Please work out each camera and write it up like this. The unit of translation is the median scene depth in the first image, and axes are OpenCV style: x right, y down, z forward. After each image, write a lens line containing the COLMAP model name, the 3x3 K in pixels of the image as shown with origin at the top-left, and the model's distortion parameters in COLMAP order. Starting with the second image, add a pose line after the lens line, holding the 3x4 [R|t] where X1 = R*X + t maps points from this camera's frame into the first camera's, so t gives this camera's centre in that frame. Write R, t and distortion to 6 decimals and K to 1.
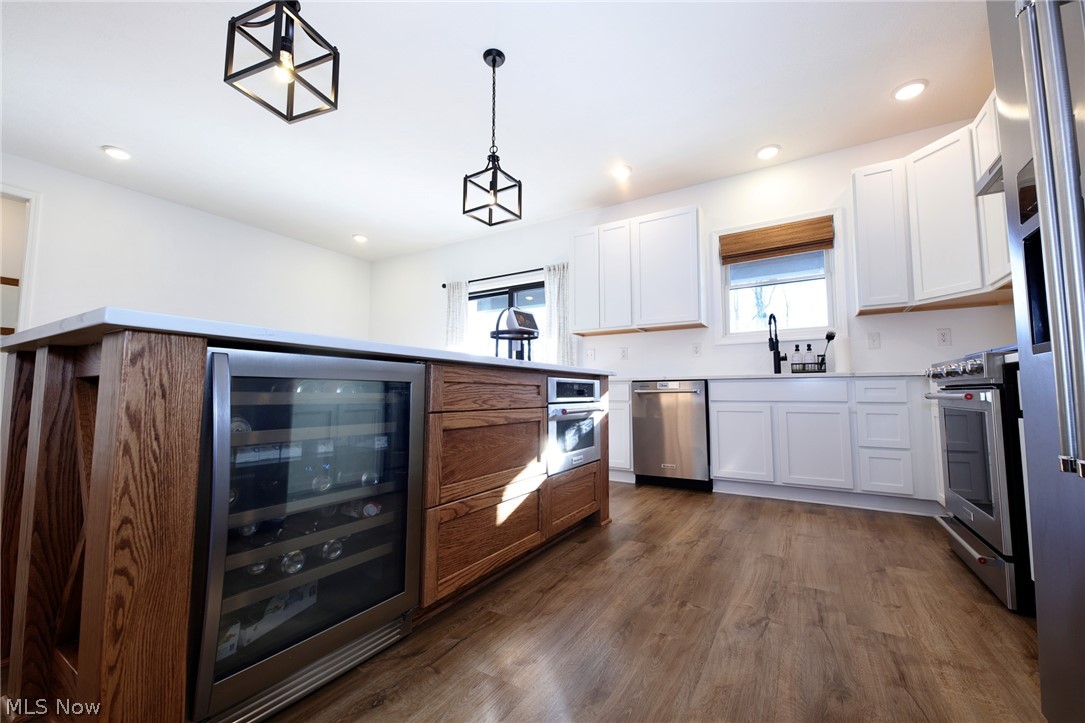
lens RADIAL K [[431.8, 0, 547.3], [0, 431.8, 361.4], [0, 0, 1]] dist [0.000080, -0.000121]
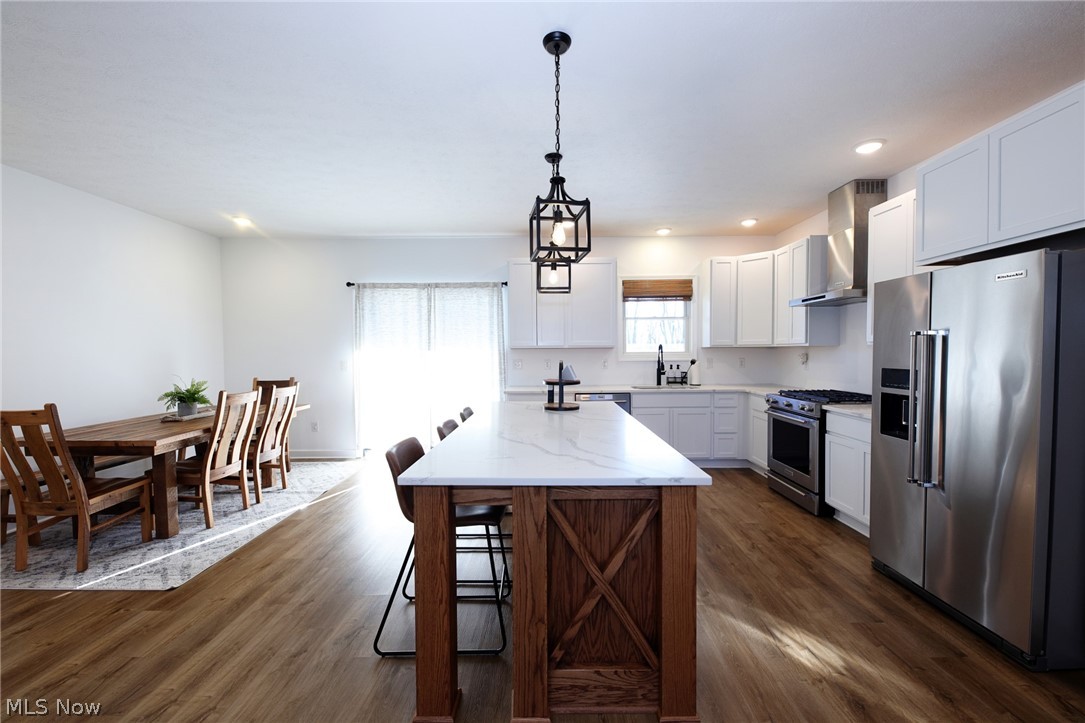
lens RADIAL K [[431.8, 0, 547.3], [0, 431.8, 361.4], [0, 0, 1]] dist [0.000080, -0.000121]
pose [[0.861230, -0.016613, 0.507943, -0.599091], [-0.033147, 0.995501, 0.088761, -0.181663], [-0.507133, -0.093280, 0.856805, -0.077123]]
